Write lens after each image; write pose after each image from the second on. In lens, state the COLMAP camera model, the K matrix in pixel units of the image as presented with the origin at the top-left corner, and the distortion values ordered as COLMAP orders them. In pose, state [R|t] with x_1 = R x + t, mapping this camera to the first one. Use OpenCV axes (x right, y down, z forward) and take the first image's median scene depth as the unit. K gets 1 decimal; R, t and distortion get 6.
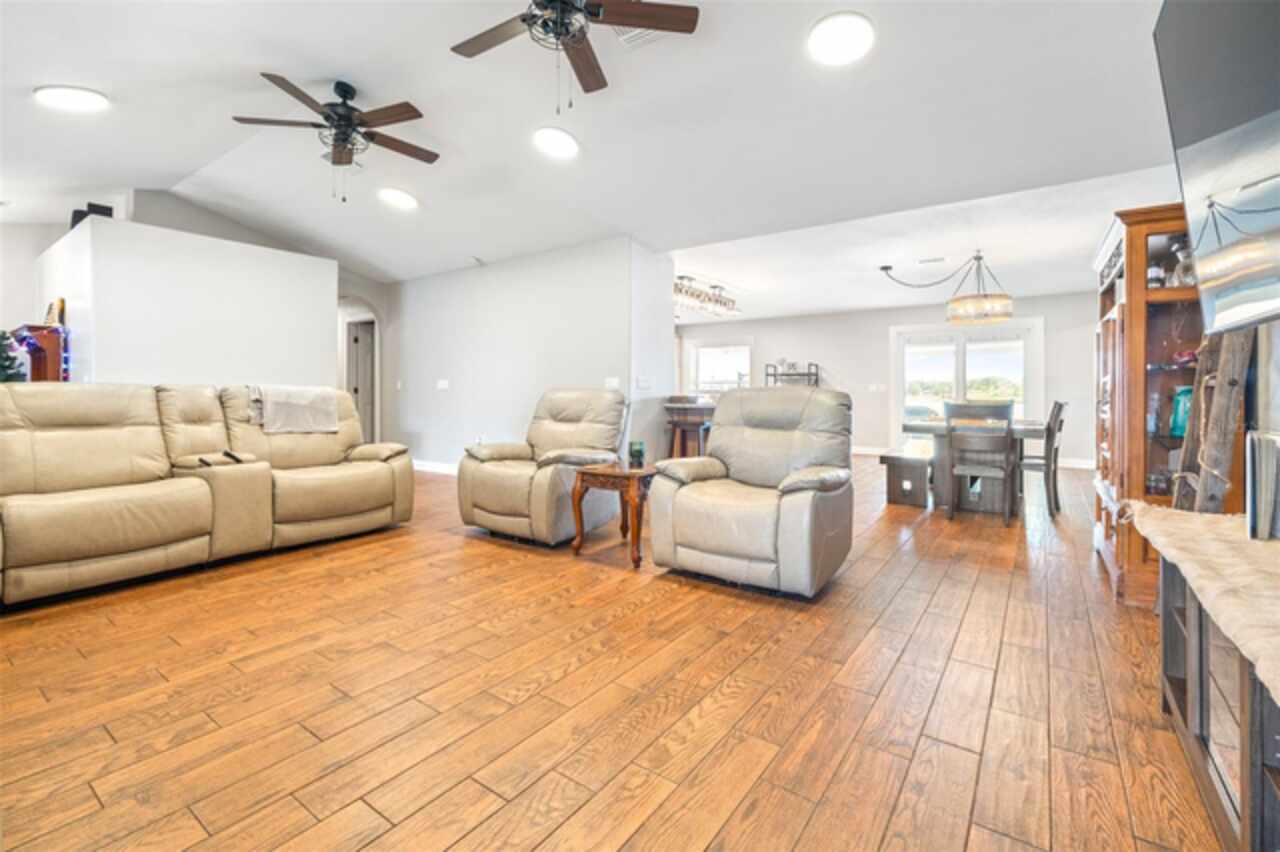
lens RADIAL K [[552.1, 0, 644.1], [0, 552.1, 391.2], [0, 0, 1]] dist [-0.000631, -0.000083]
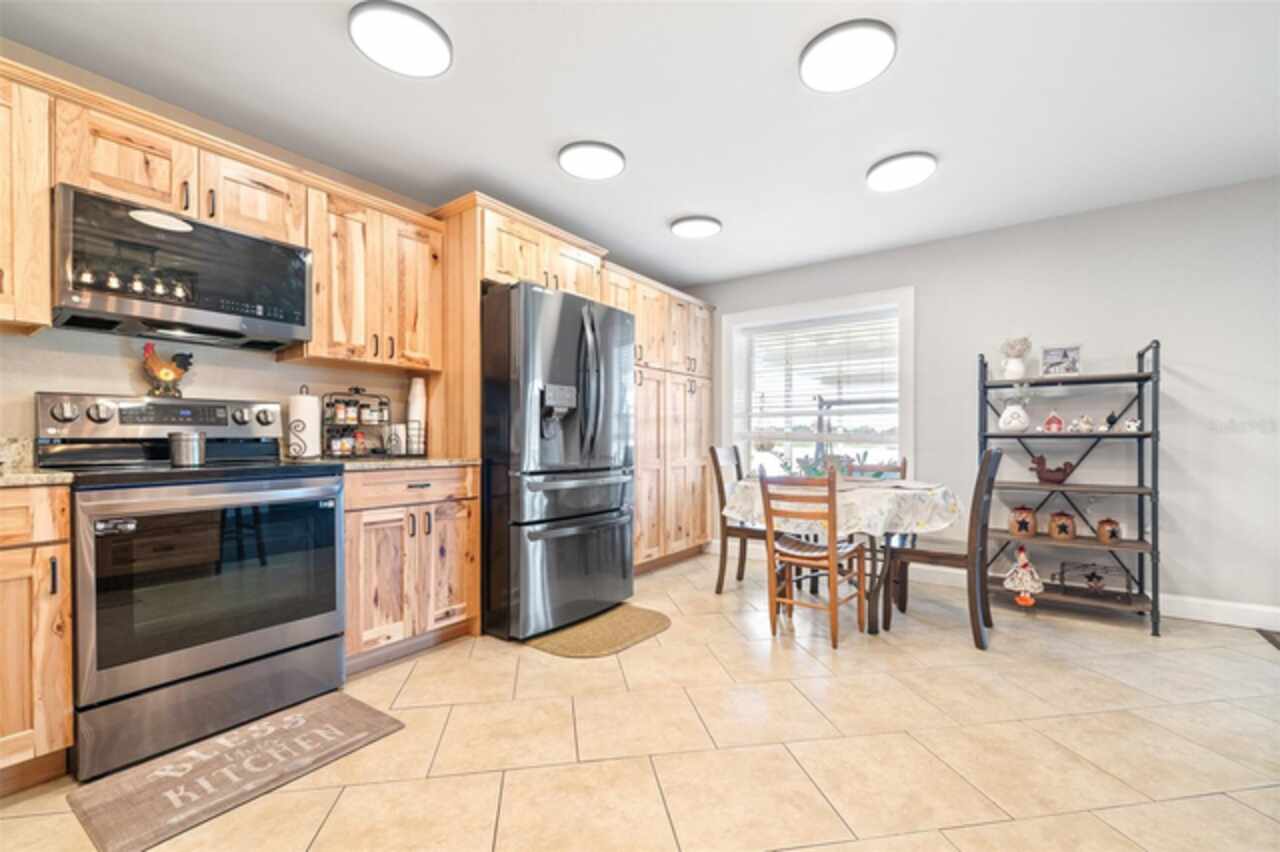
lens RADIAL K [[545.4, 0, 640.8], [0, 545.4, 443.1], [0, 0, 1]] dist [0.001210, 0.000099]
pose [[0.999984, -0.005053, 0.002610, 0.018091], [0.005033, 0.999959, 0.007500, 0.005709], [-0.002647, -0.007486, 0.999968, 1.290232]]
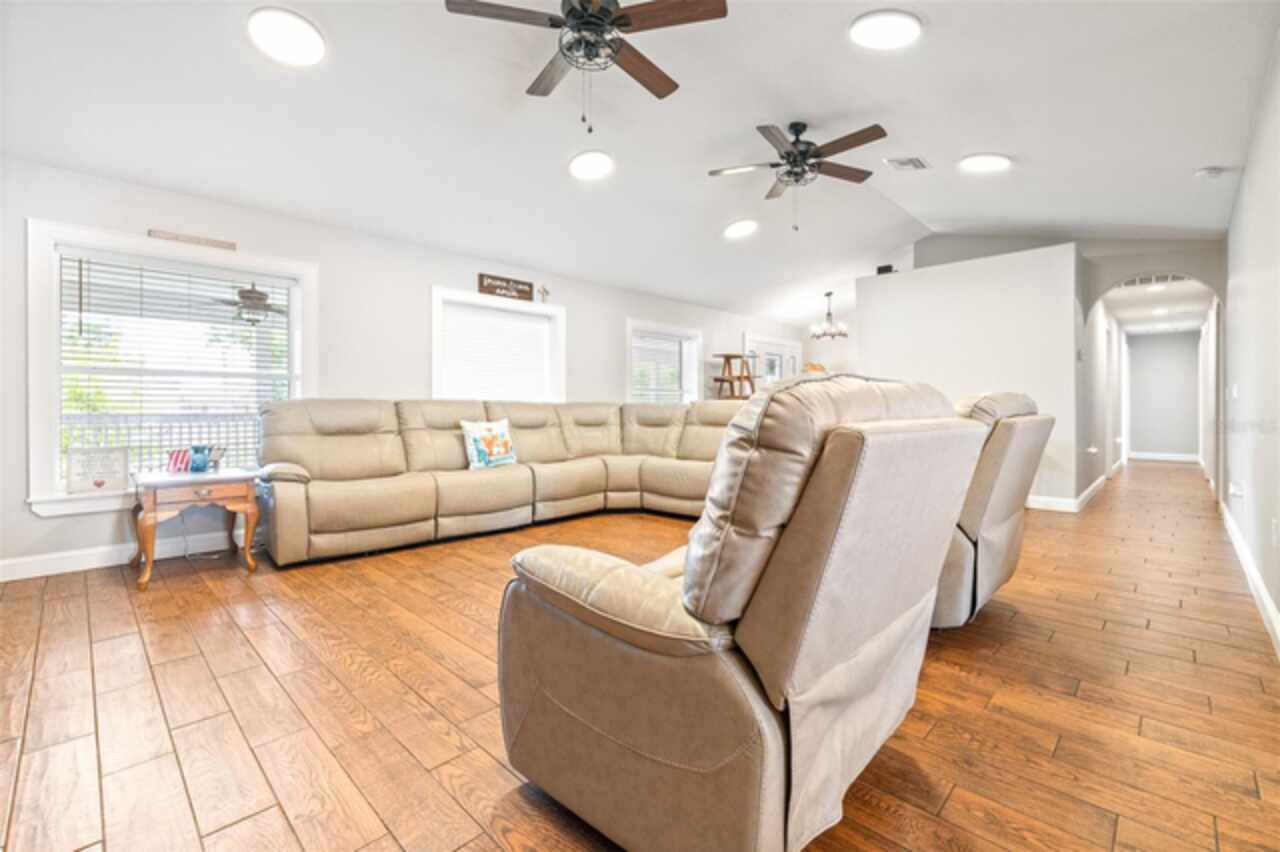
lens RADIAL K [[552.5, 0, 646.2], [0, 552.5, 411.0], [0, 0, 1]] dist [0.001105, -0.000119]
pose [[-0.144090, 0.002027, -0.989563, 0.420771], [0.004679, 0.999988, 0.001367, 0.008634], [0.989554, -0.004434, -0.144097, 0.614972]]
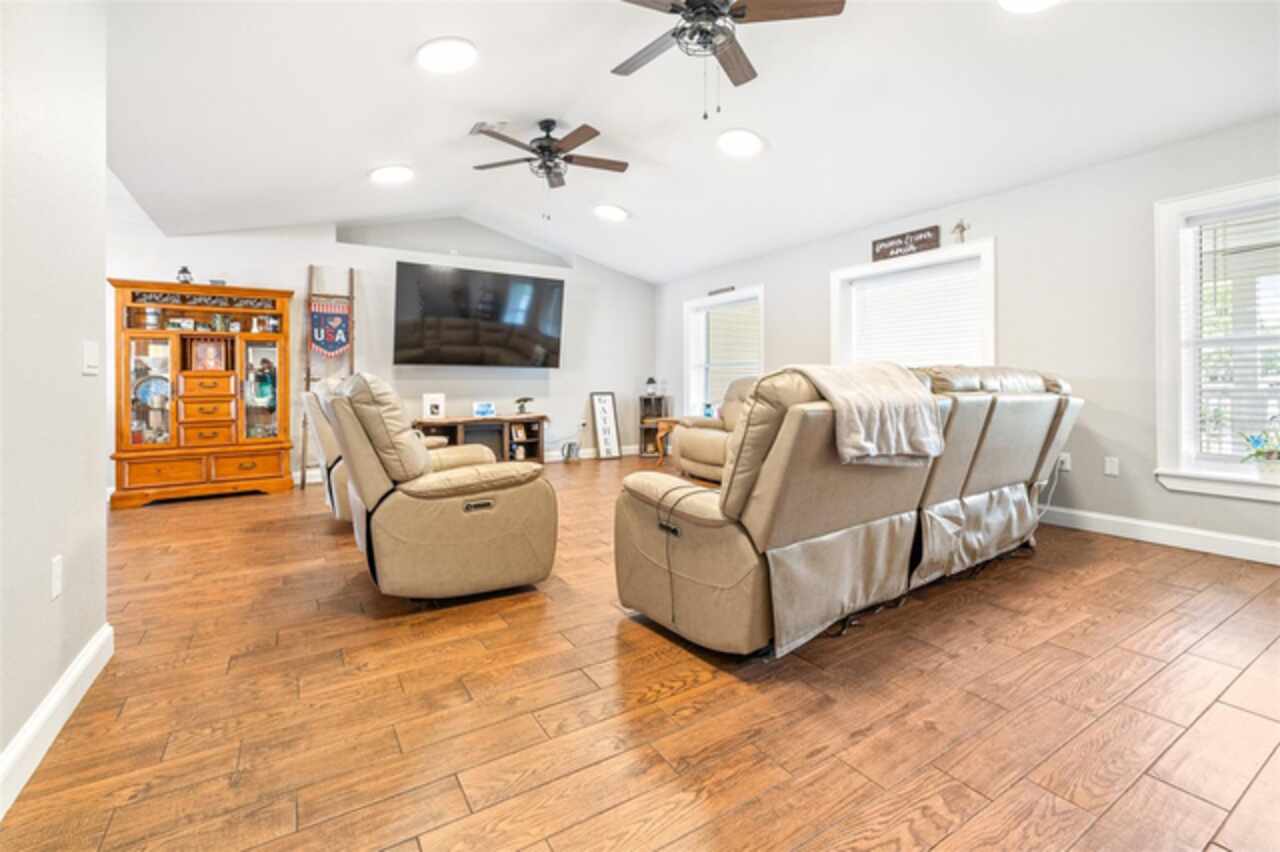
lens RADIAL K [[551.2, 0, 639.9], [0, 551.2, 398.6], [0, 0, 1]] dist [0.000811, 0.000093]
pose [[-0.921107, -0.014473, 0.389040, -0.585822], [-0.003480, 0.999575, 0.028947, 0.006293], [-0.389294, 0.025310, -0.920766, 1.258388]]
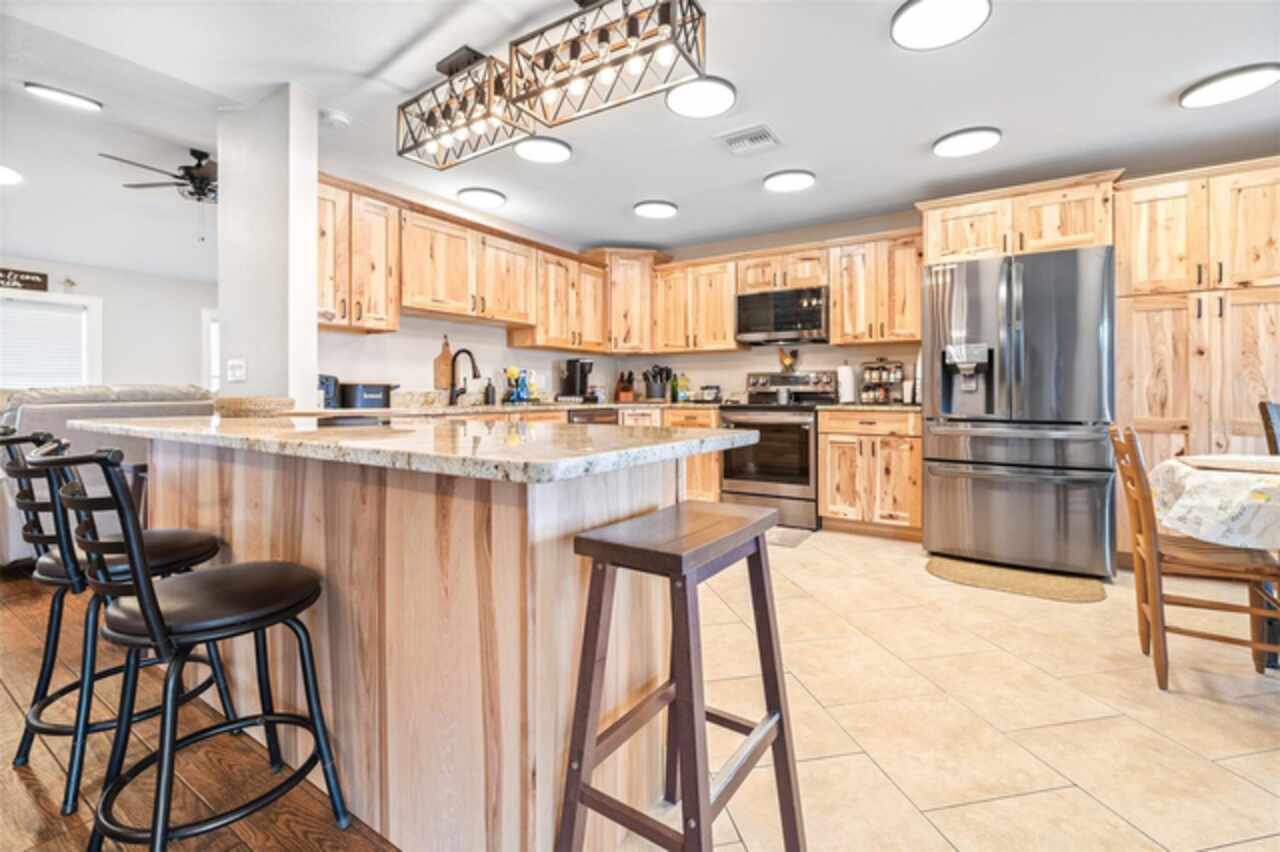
lens RADIAL K [[552.1, 0, 644.1], [0, 552.1, 391.2], [0, 0, 1]] dist [-0.000631, -0.000083]
pose [[0.045563, -0.007916, -0.998930, 0.561896], [0.002905, 0.999965, -0.007791, 0.008745], [0.998957, -0.002547, 0.045584, 1.446081]]
